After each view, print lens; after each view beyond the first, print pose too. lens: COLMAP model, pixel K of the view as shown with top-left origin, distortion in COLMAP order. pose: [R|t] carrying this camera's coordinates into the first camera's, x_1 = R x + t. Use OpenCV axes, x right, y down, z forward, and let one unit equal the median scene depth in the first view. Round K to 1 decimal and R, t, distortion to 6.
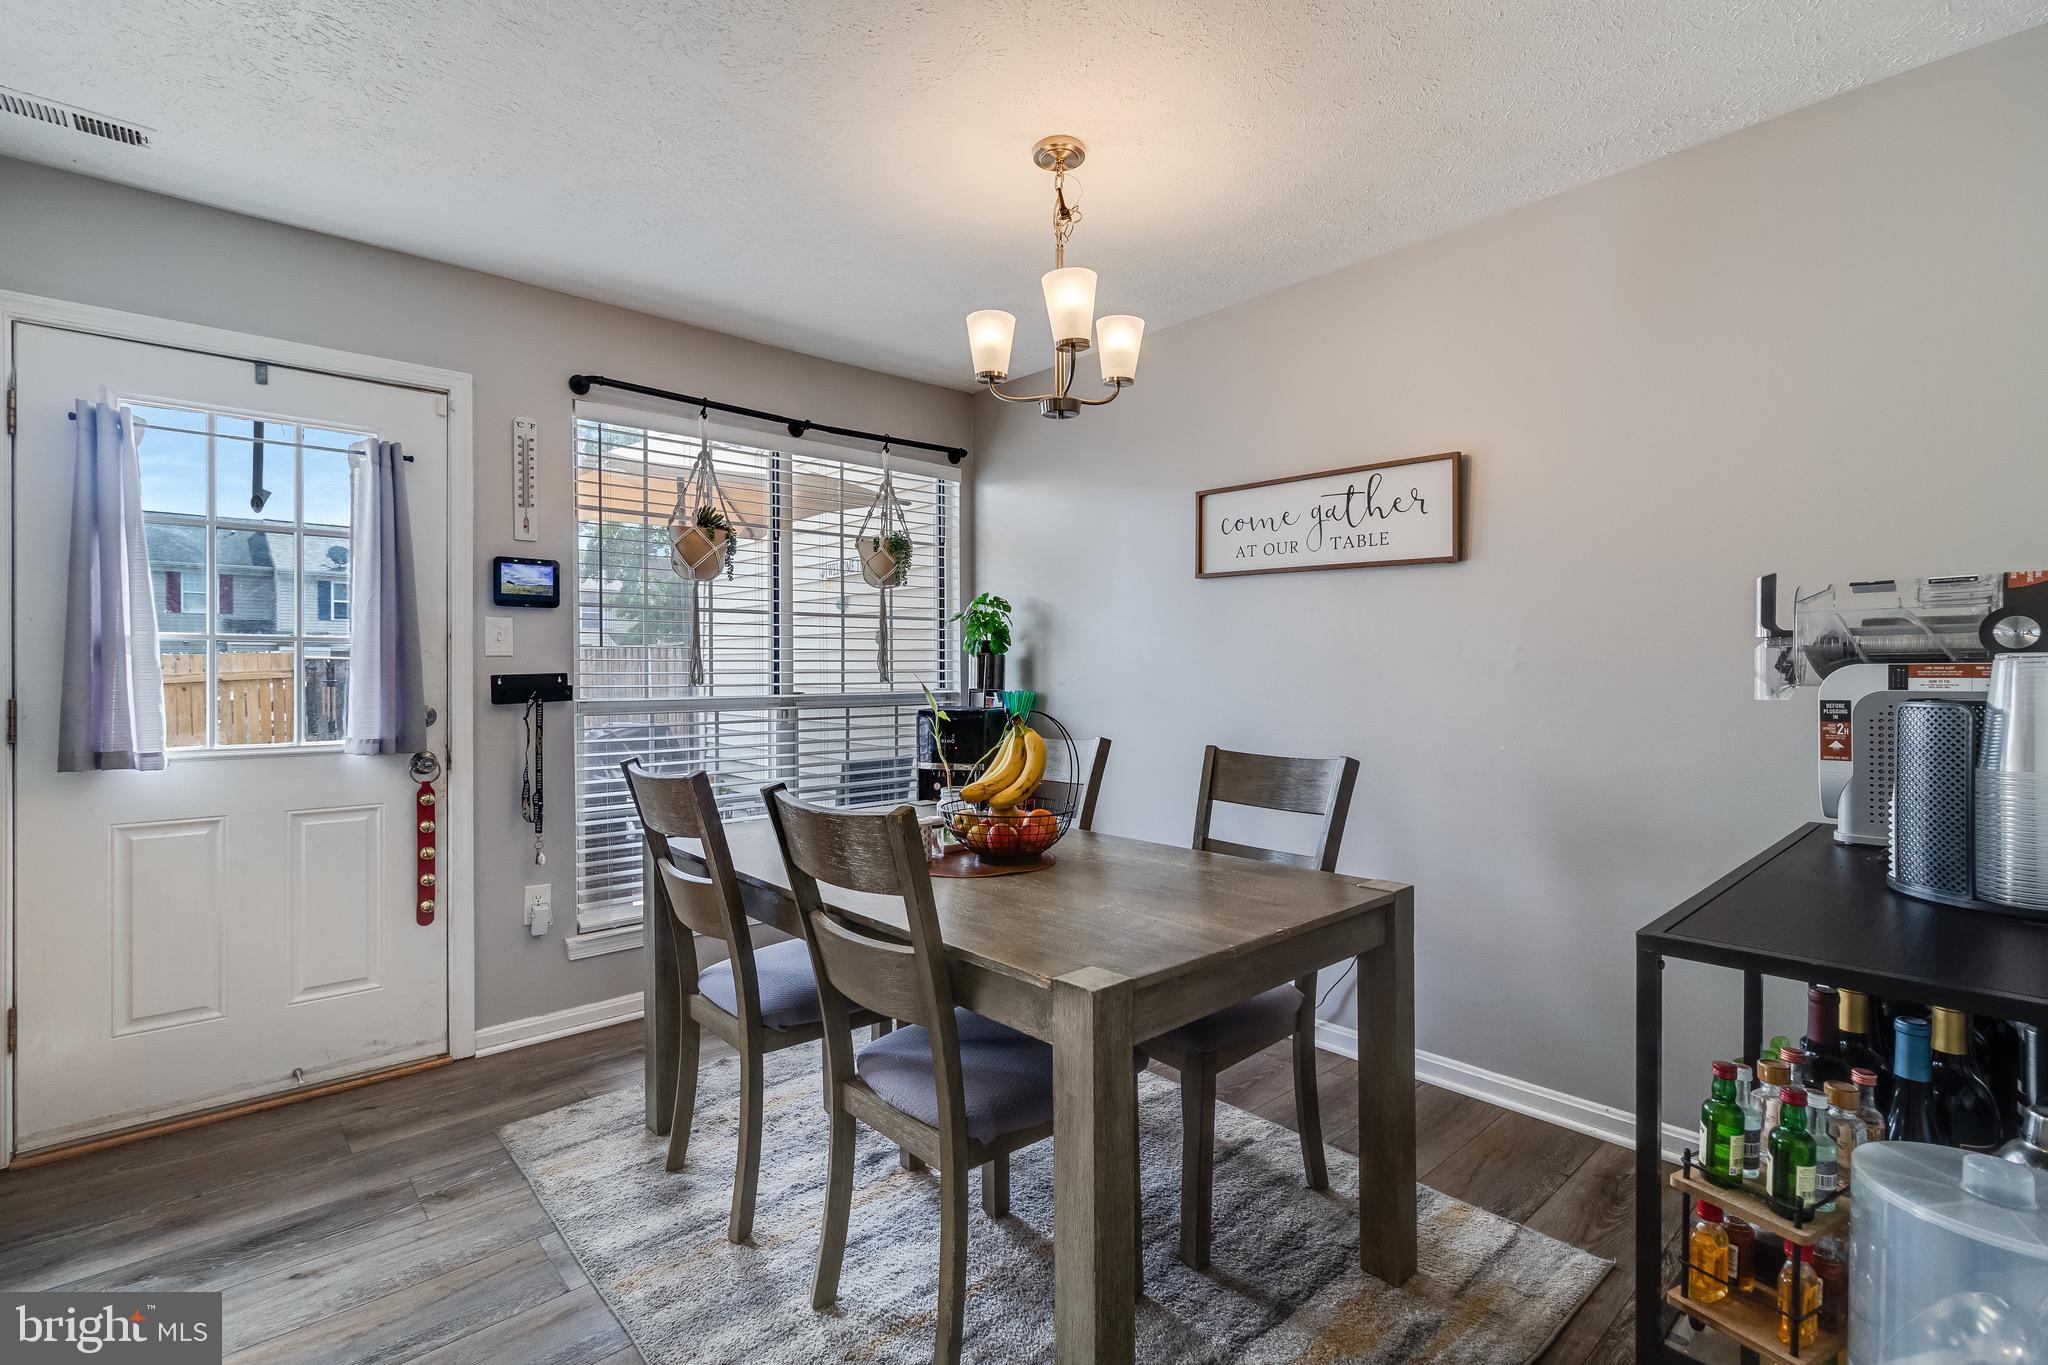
lens RADIAL K [[940.6, 0, 1023.9], [0, 940.6, 673.3], [0, 0, 1]] dist [-0.002175, -0.000193]
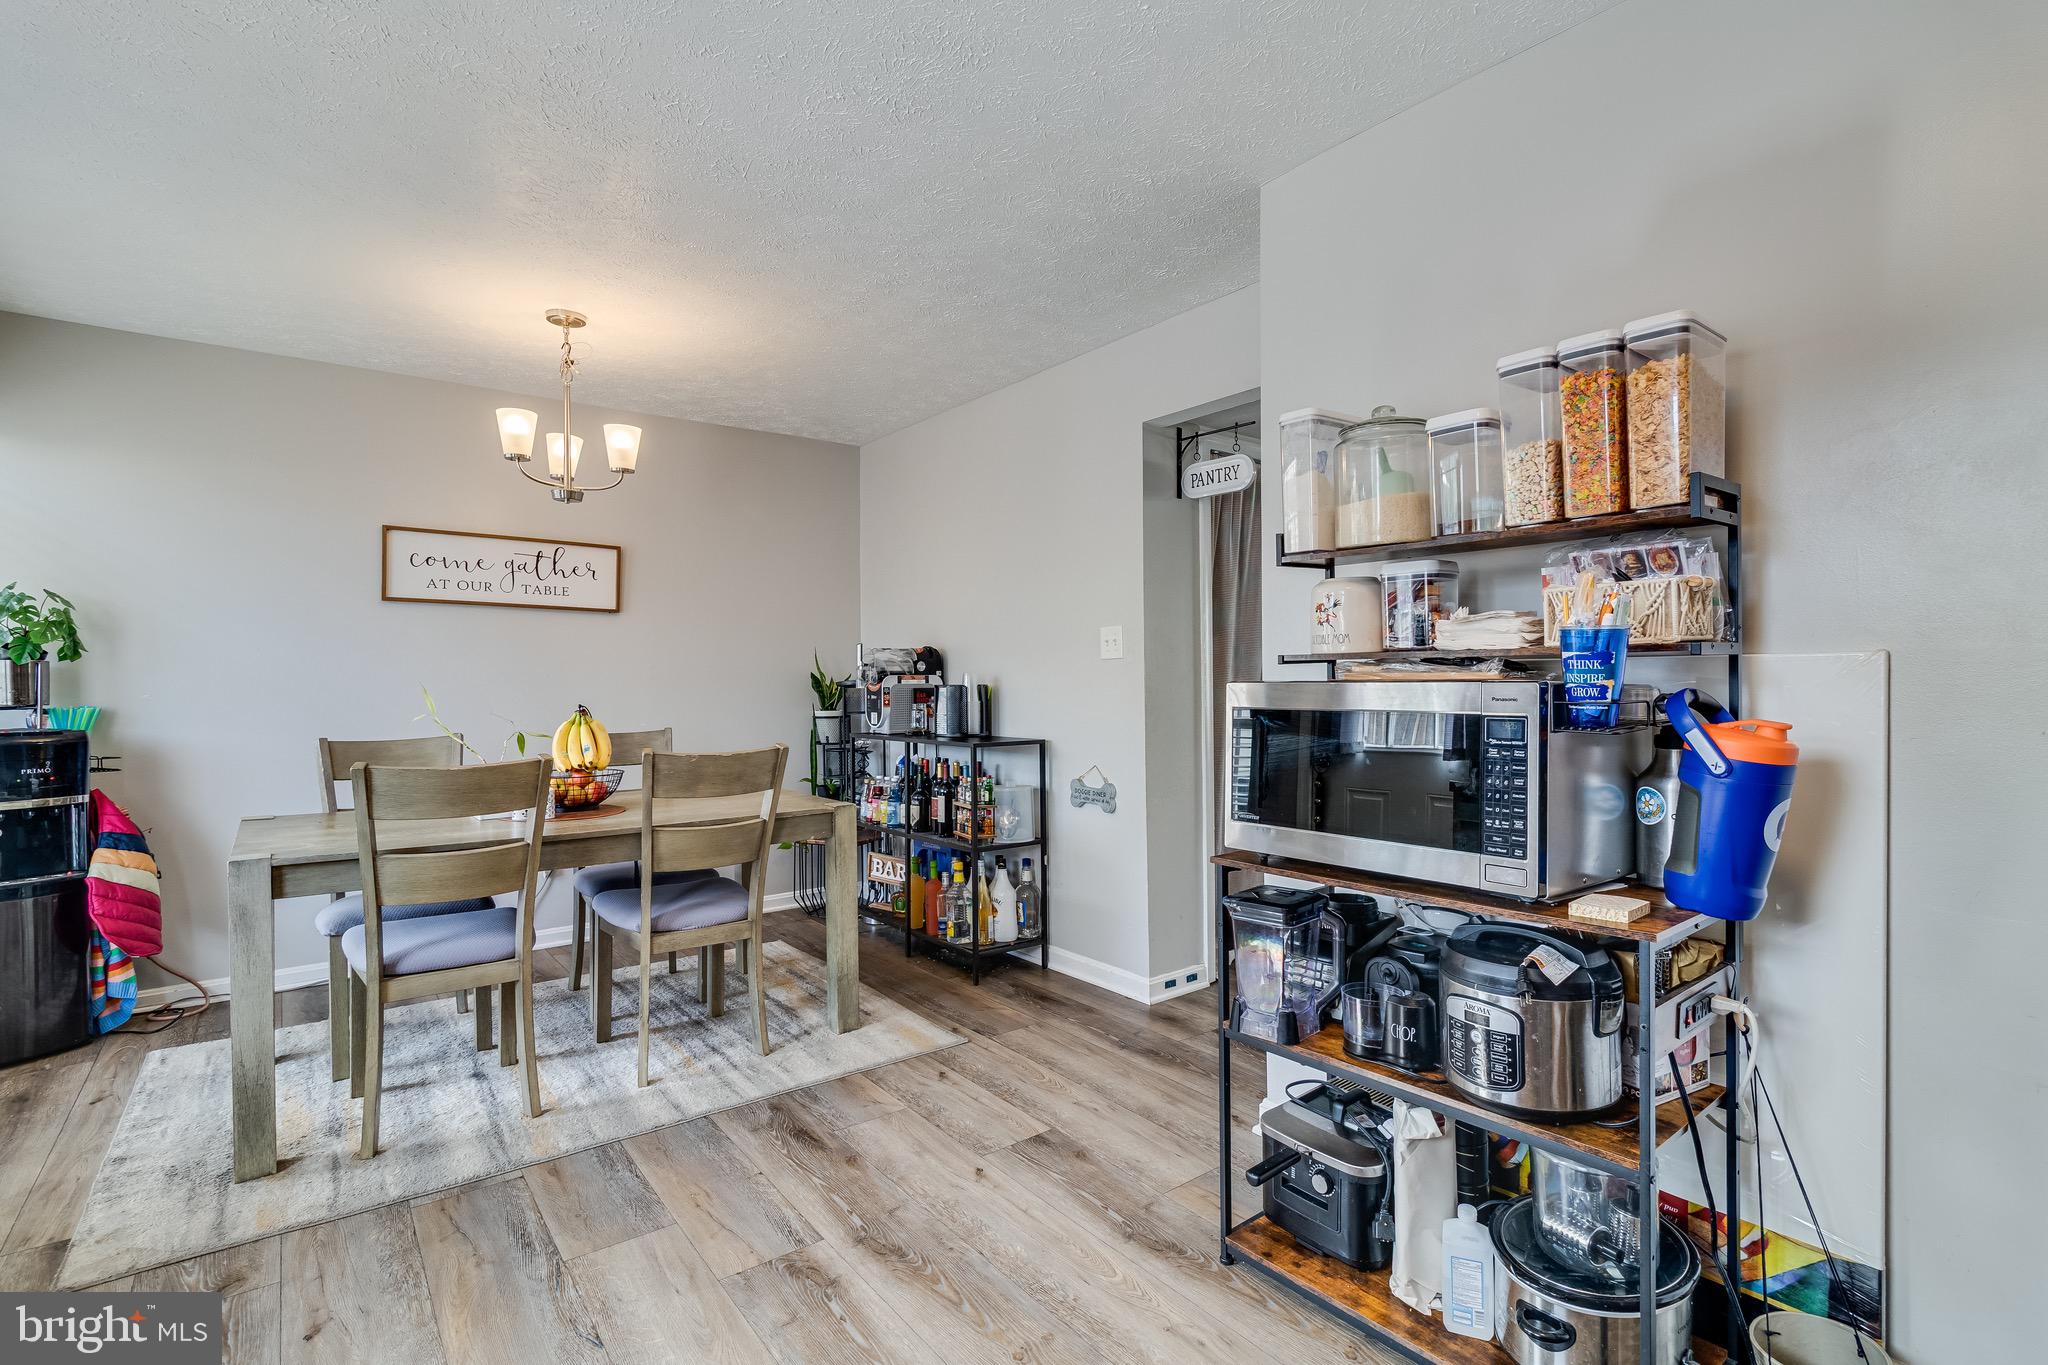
lens RADIAL K [[969.4, 0, 1024.0], [0, 969.4, 682.5], [0, 0, 1]] dist [0.002163, 0.000413]
pose [[0.084891, -0.003096, 0.996385, -1.074796], [0.009146, 0.999955, 0.002328, 0.004480], [-0.996348, 0.008916, 0.084915, 0.140808]]
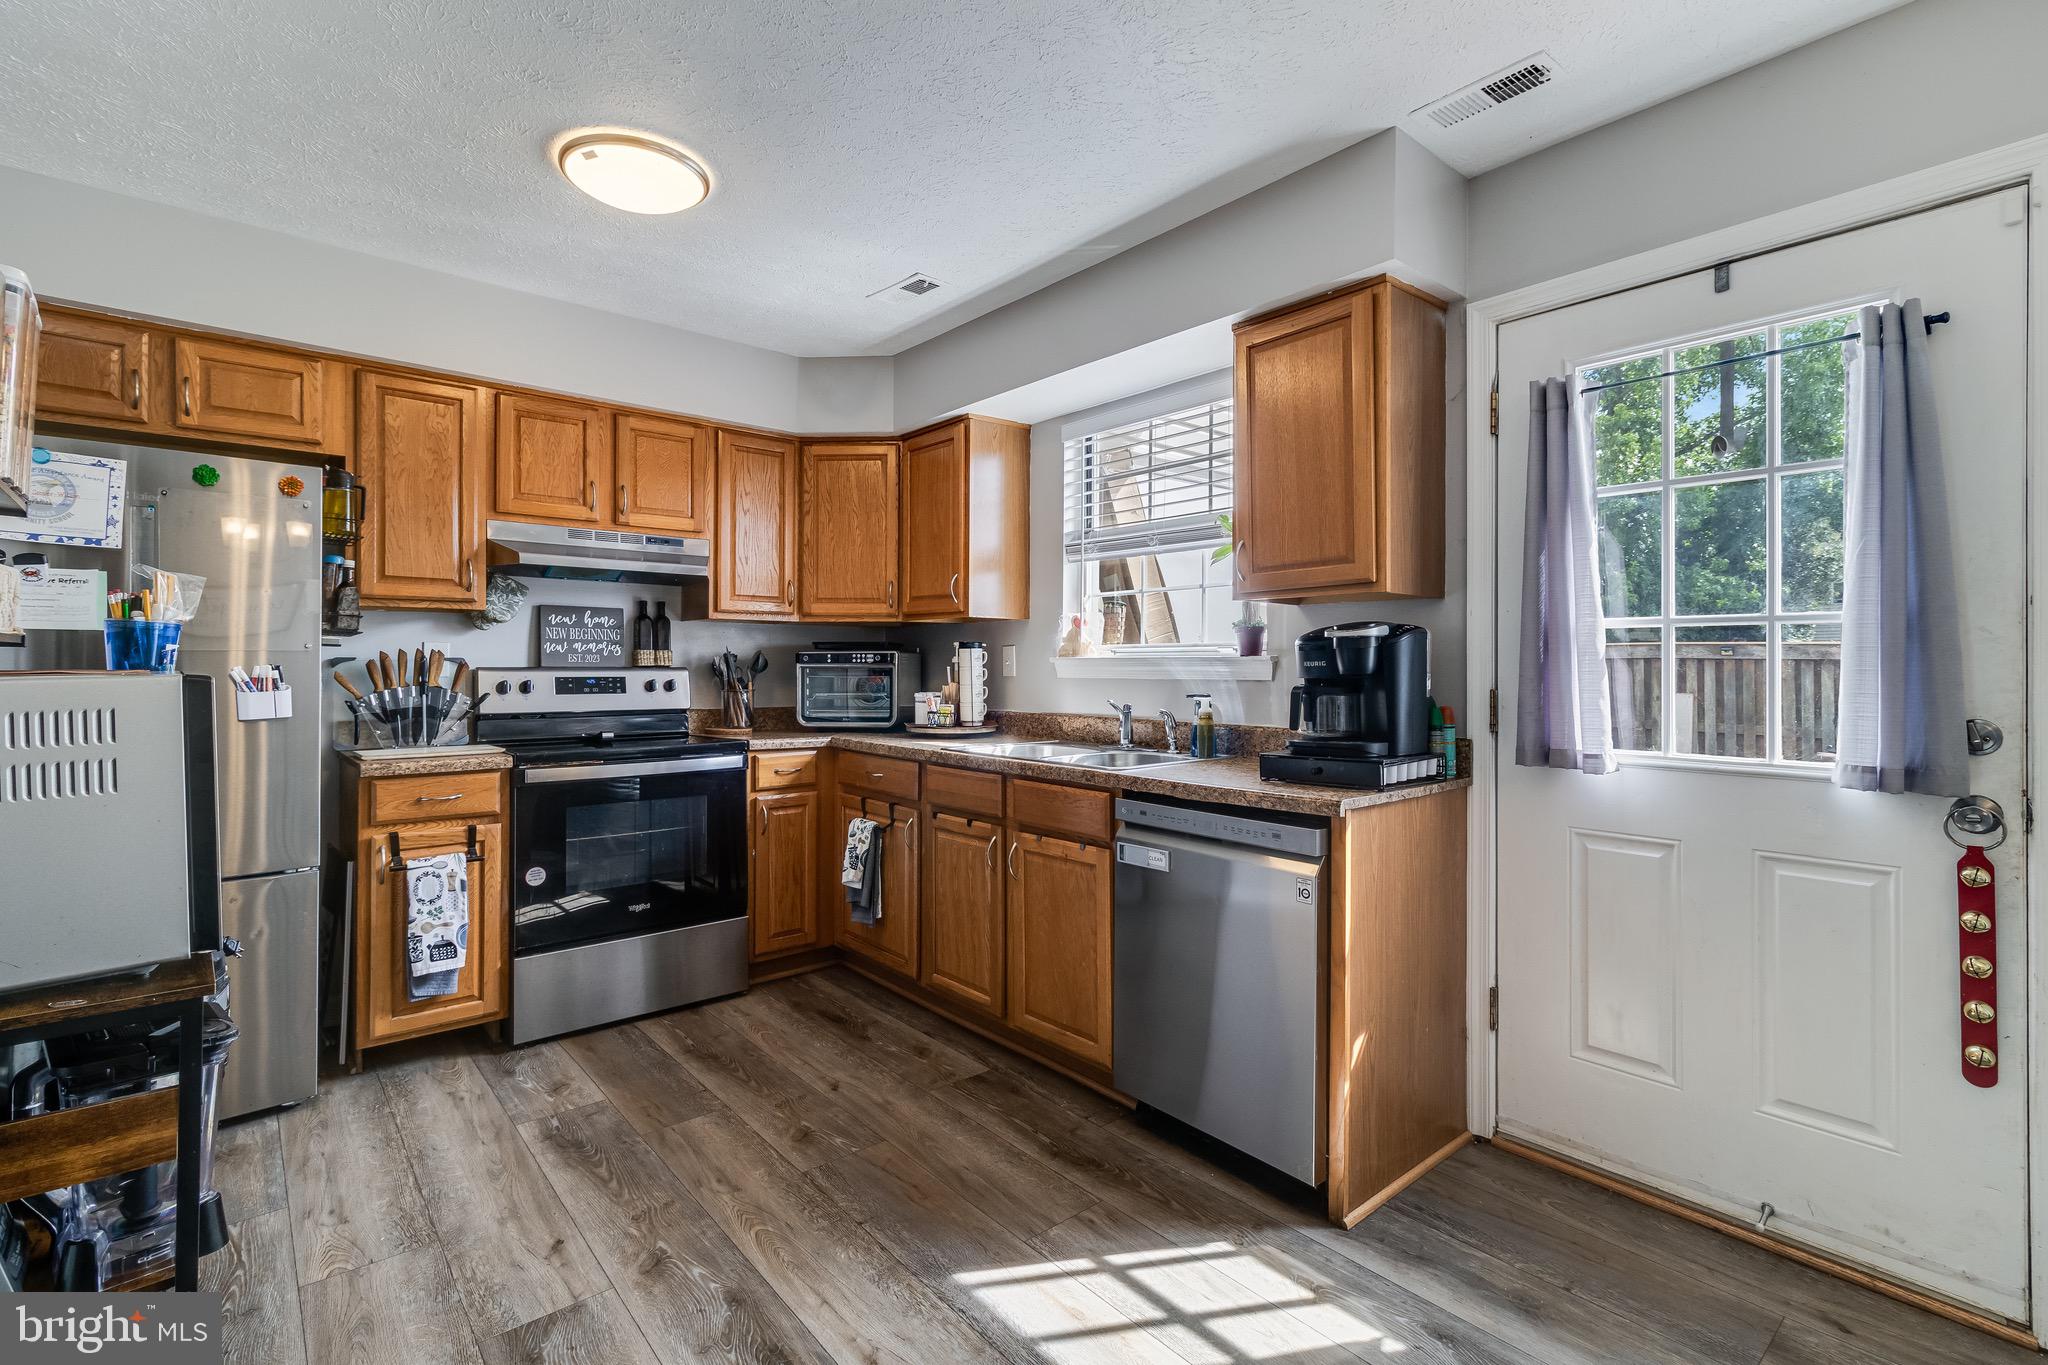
lens RADIAL K [[940.7, 0, 1029.7], [0, 940.7, 660.0], [0, 0, 1]] dist [0.003111, 0.000251]
pose [[-0.027374, -0.002208, -0.999623, -0.017430], [-0.004480, 0.999988, -0.002086, -0.000122], [0.999615, 0.004421, -0.027384, 0.403841]]
